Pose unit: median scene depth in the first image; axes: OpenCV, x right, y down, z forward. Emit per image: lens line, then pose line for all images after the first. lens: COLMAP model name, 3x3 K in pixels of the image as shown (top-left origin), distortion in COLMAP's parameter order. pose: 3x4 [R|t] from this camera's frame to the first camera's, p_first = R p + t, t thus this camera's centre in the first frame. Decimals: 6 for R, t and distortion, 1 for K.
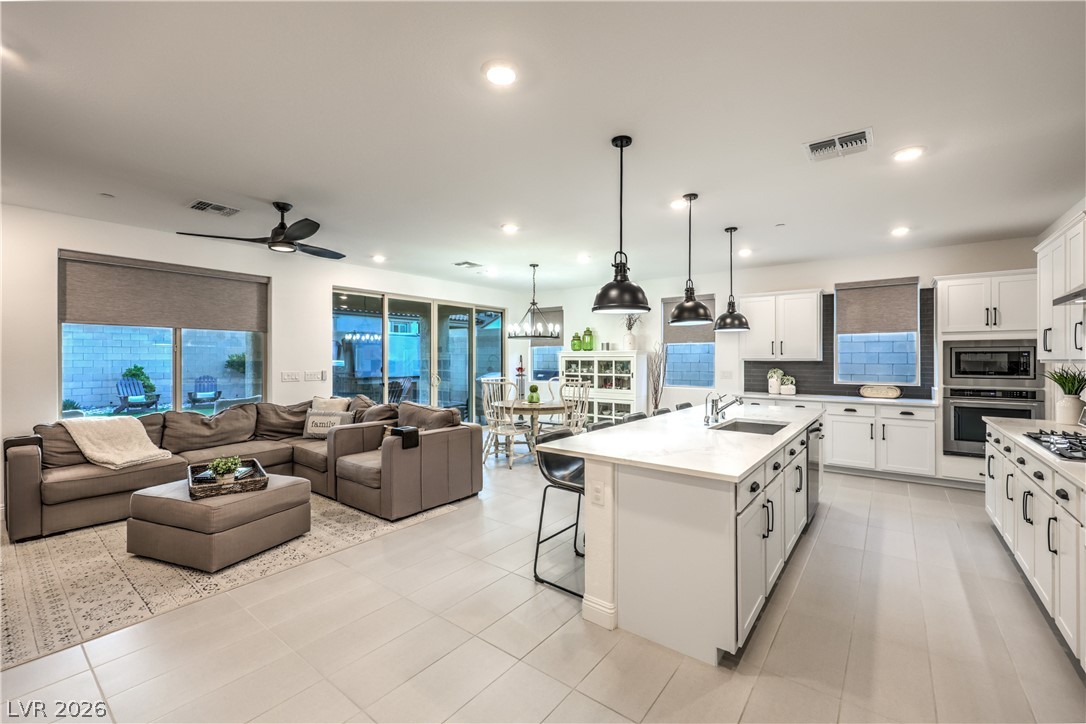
lens RADIAL K [[446.7, 0, 552.2], [0, 446.7, 357.2], [0, 0, 1]] dist [0.007520, -0.000897]
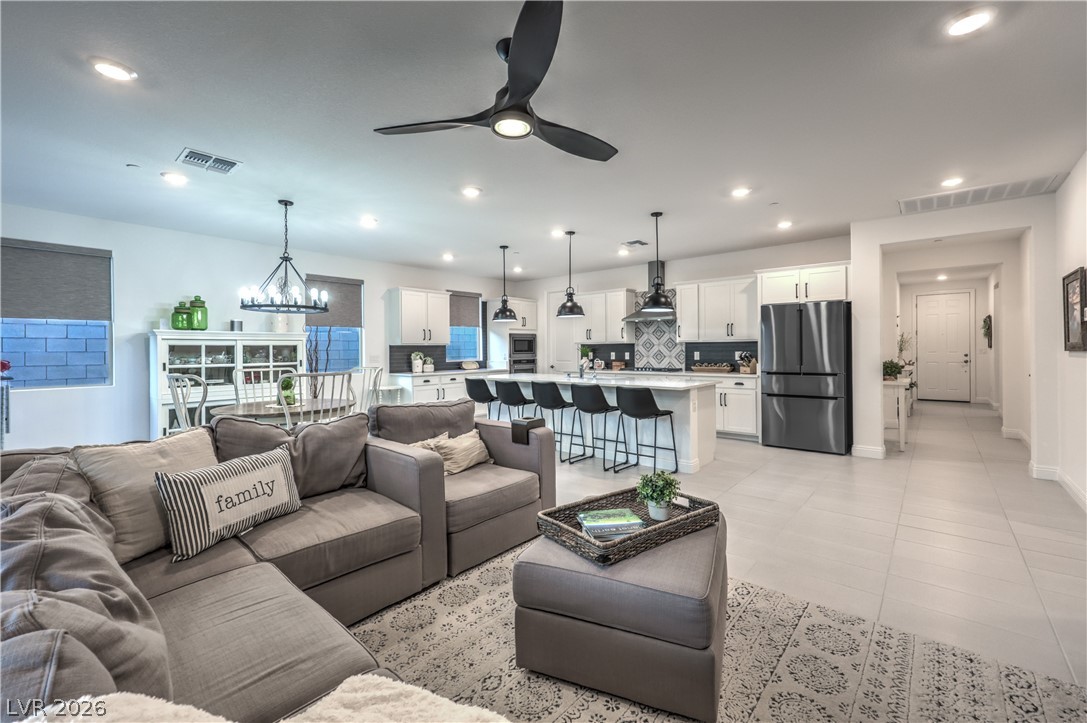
lens RADIAL K [[447.1, 0, 551.9], [0, 447.1, 352.6], [0, 0, 1]] dist [0.007520, -0.000897]
pose [[0.056564, -0.009338, 0.998355, -0.923308], [0.008107, 0.999928, 0.008893, 0.026490], [-0.998366, 0.007591, 0.056636, 0.742144]]
